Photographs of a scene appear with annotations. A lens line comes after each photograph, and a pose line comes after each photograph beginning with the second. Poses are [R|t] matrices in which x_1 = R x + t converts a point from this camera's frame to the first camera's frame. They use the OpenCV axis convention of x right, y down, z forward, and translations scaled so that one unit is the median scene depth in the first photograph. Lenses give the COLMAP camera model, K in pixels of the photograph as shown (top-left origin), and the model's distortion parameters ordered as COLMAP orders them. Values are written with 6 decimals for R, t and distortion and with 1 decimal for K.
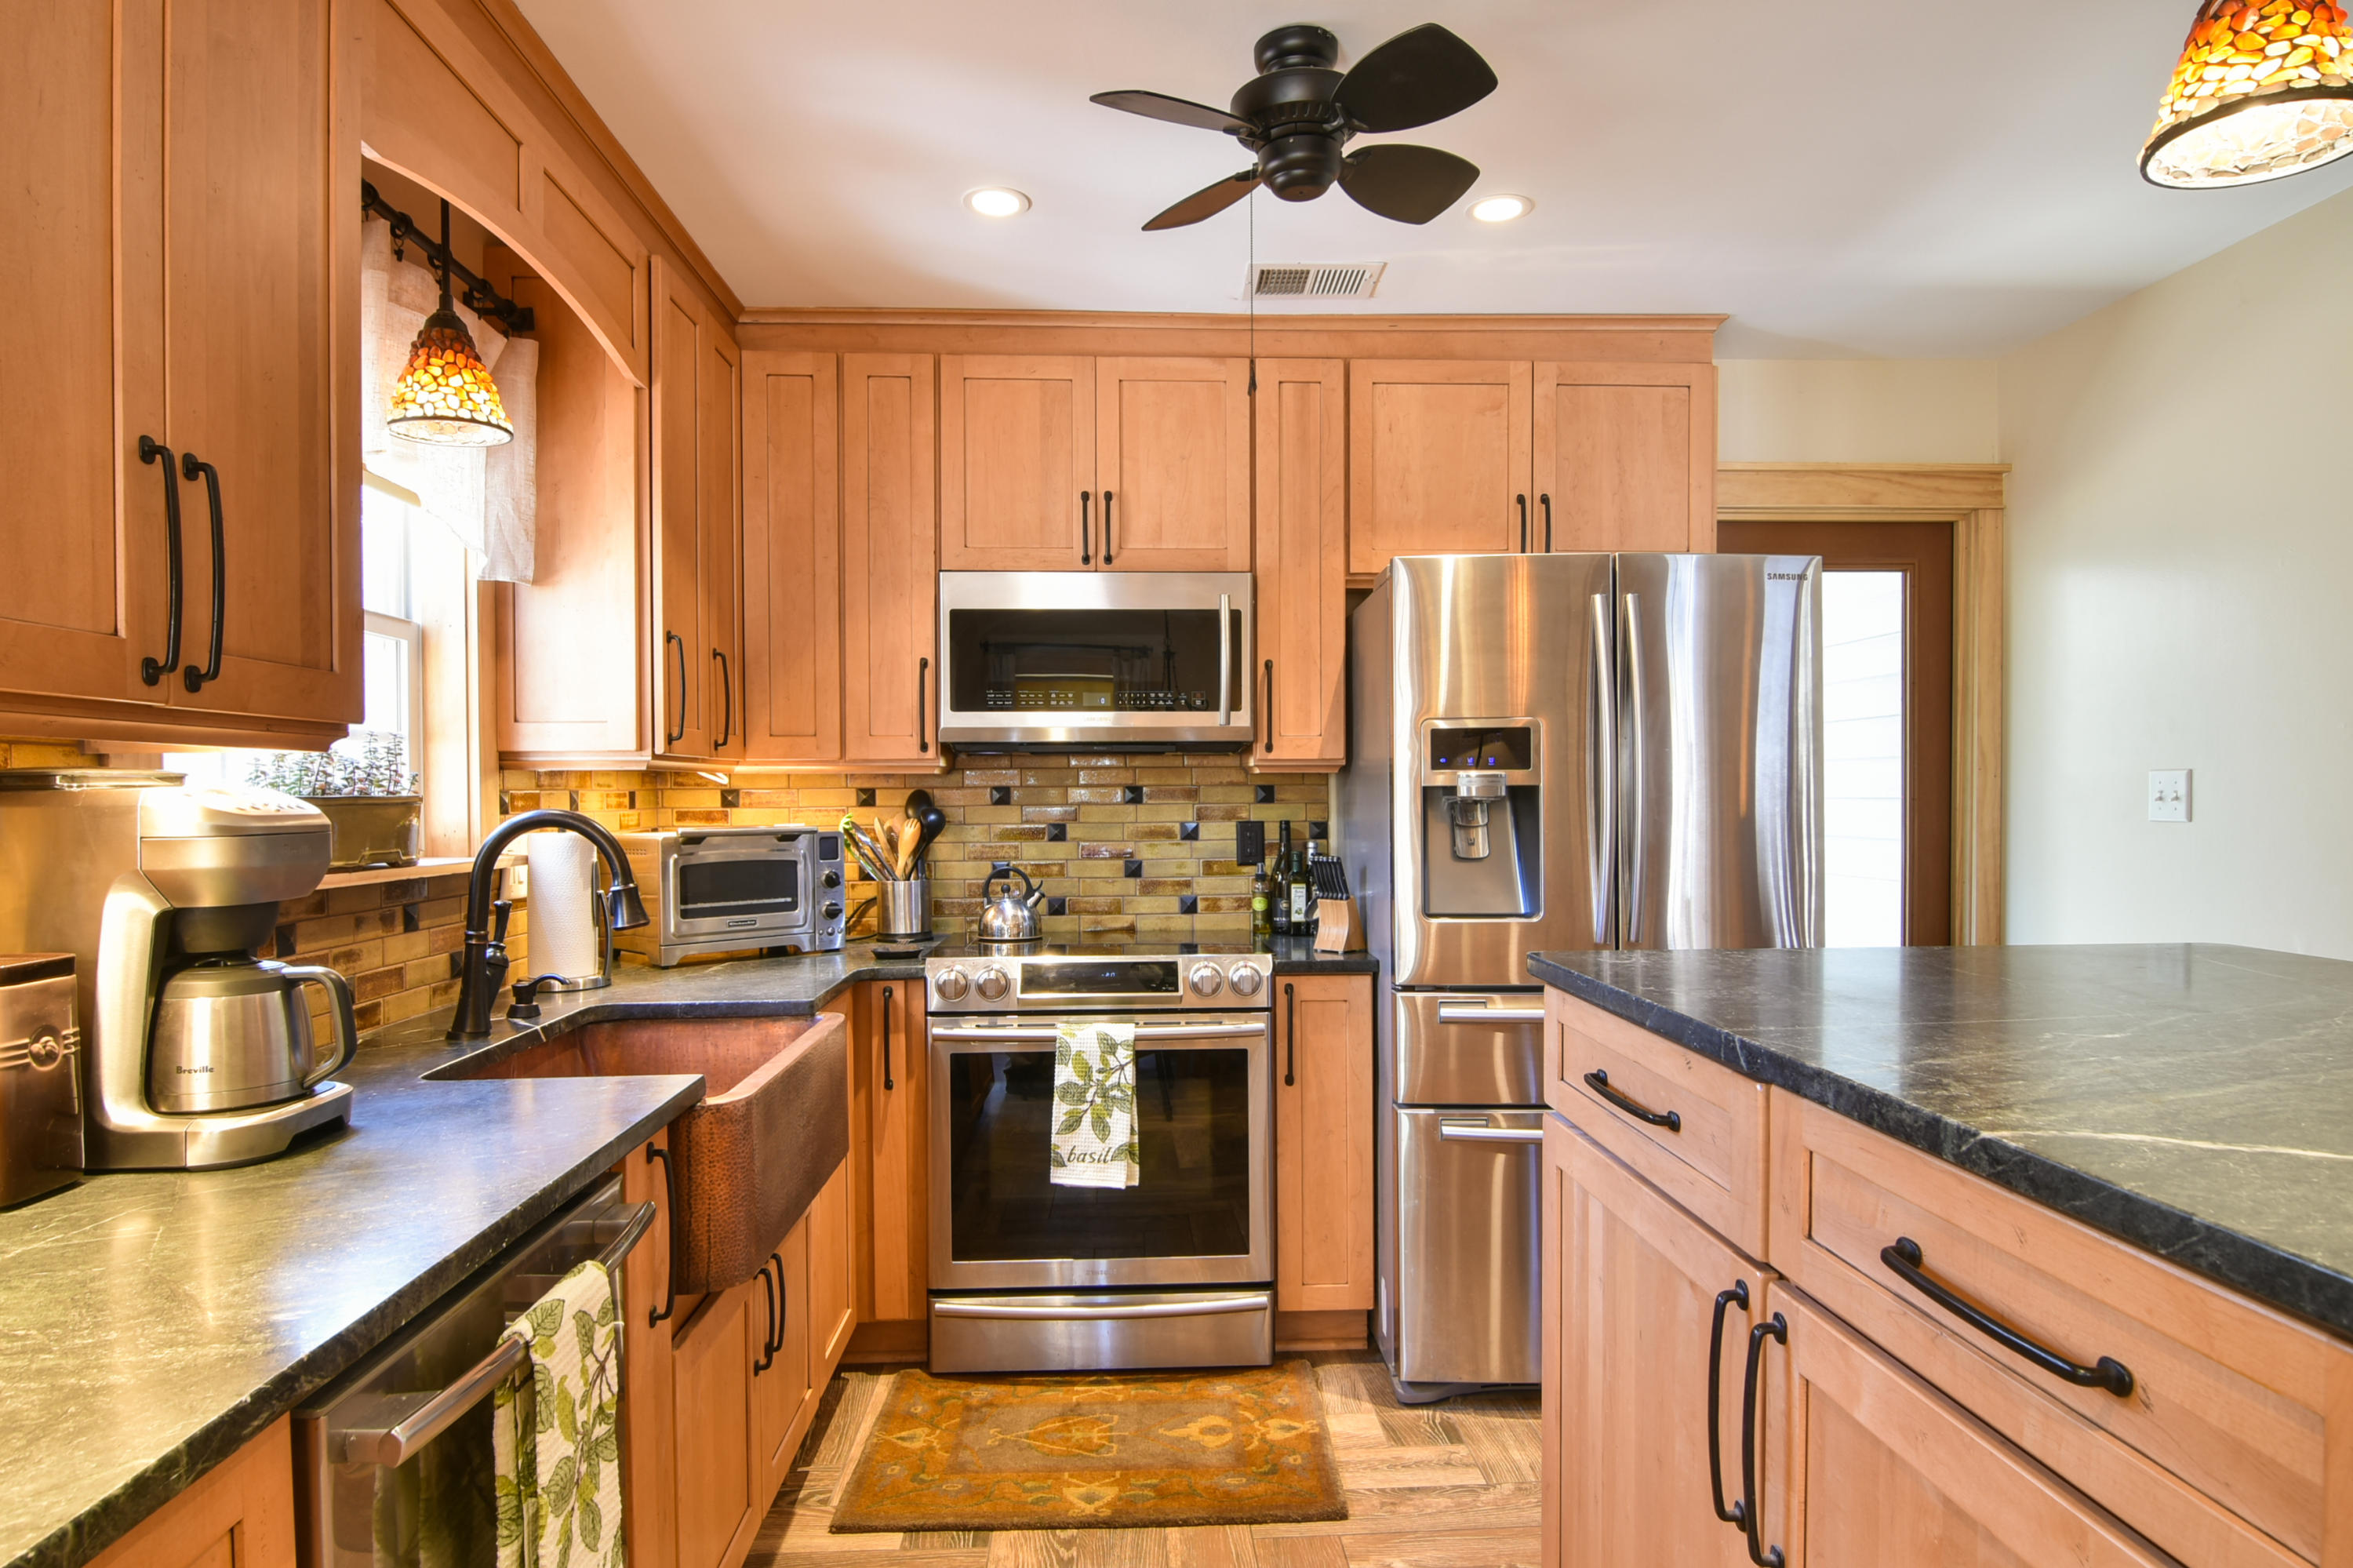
lens RADIAL K [[1338.2, 0, 1174.0], [0, 1338.2, 809.9], [0, 0, 1]] dist [-0.001466, -0.012524]
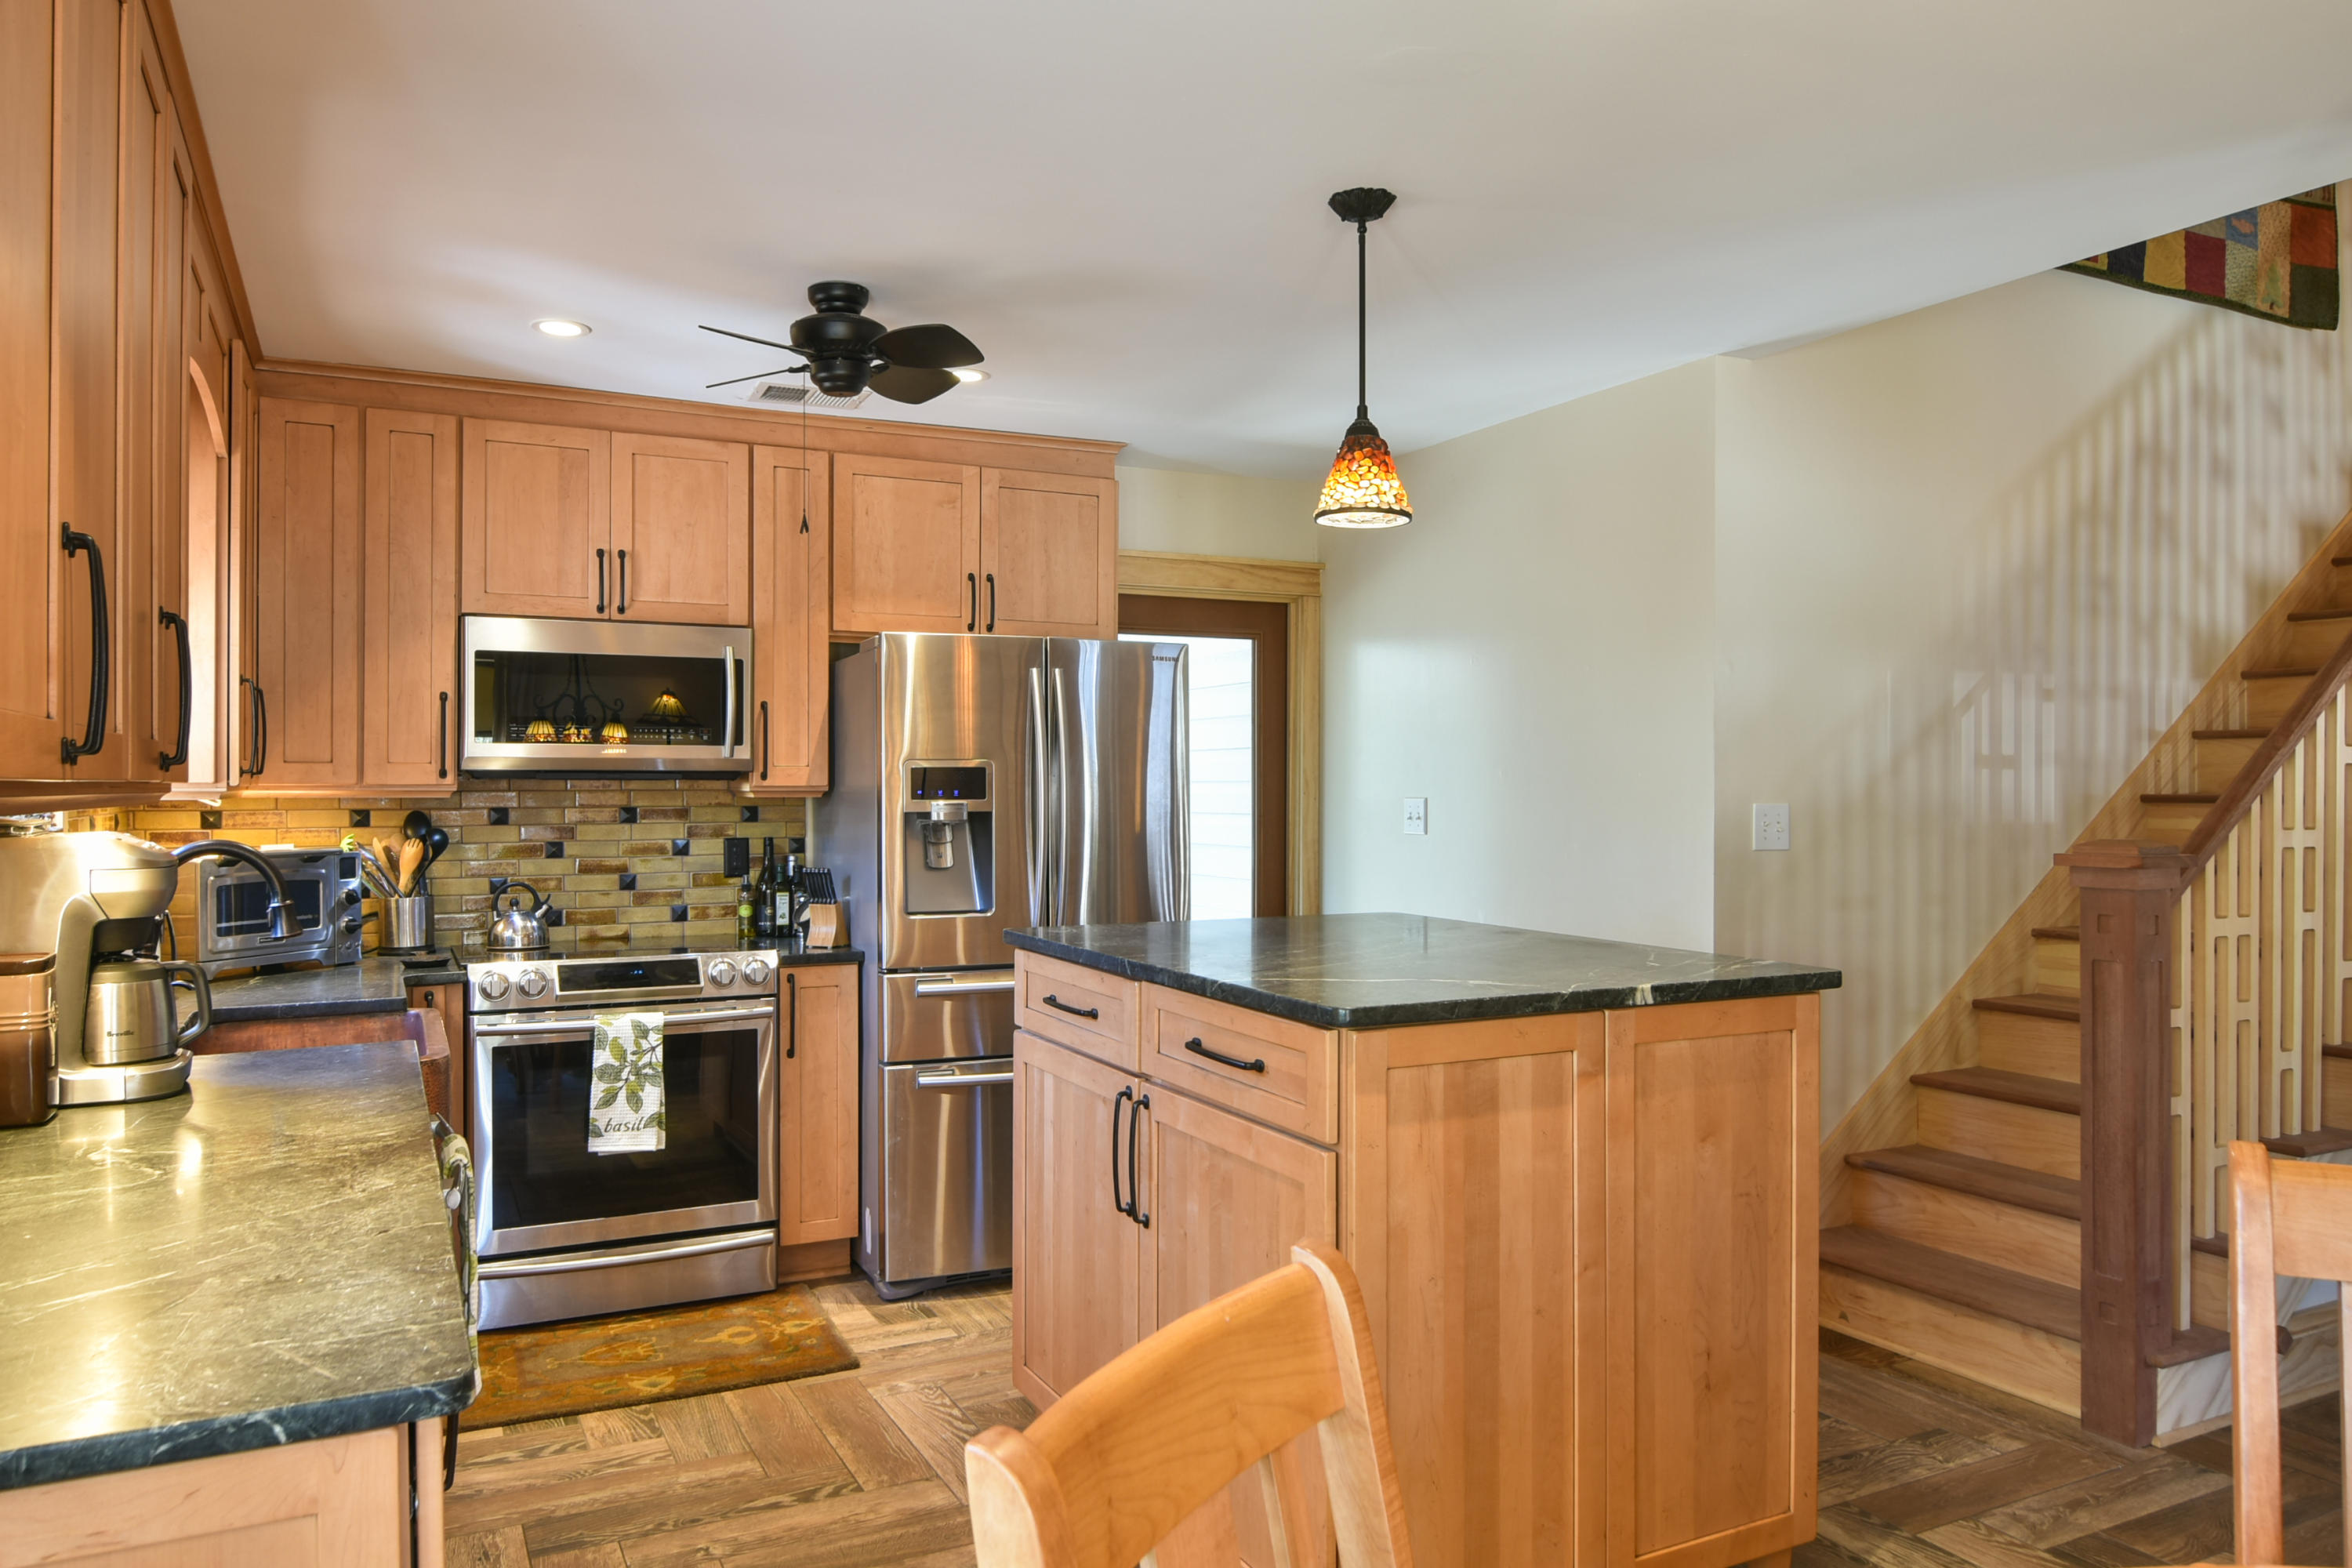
lens RADIAL K [[1631.0, 0, 1176.0], [0, 1631.0, 786.6], [0, 0, 1]] dist [0.001651, -0.001715]
pose [[0.912998, 0.004604, 0.407939, -0.200142], [0.000371, 0.999927, -0.012115, -0.021777], [-0.407965, 0.011212, 0.912929, -0.497768]]
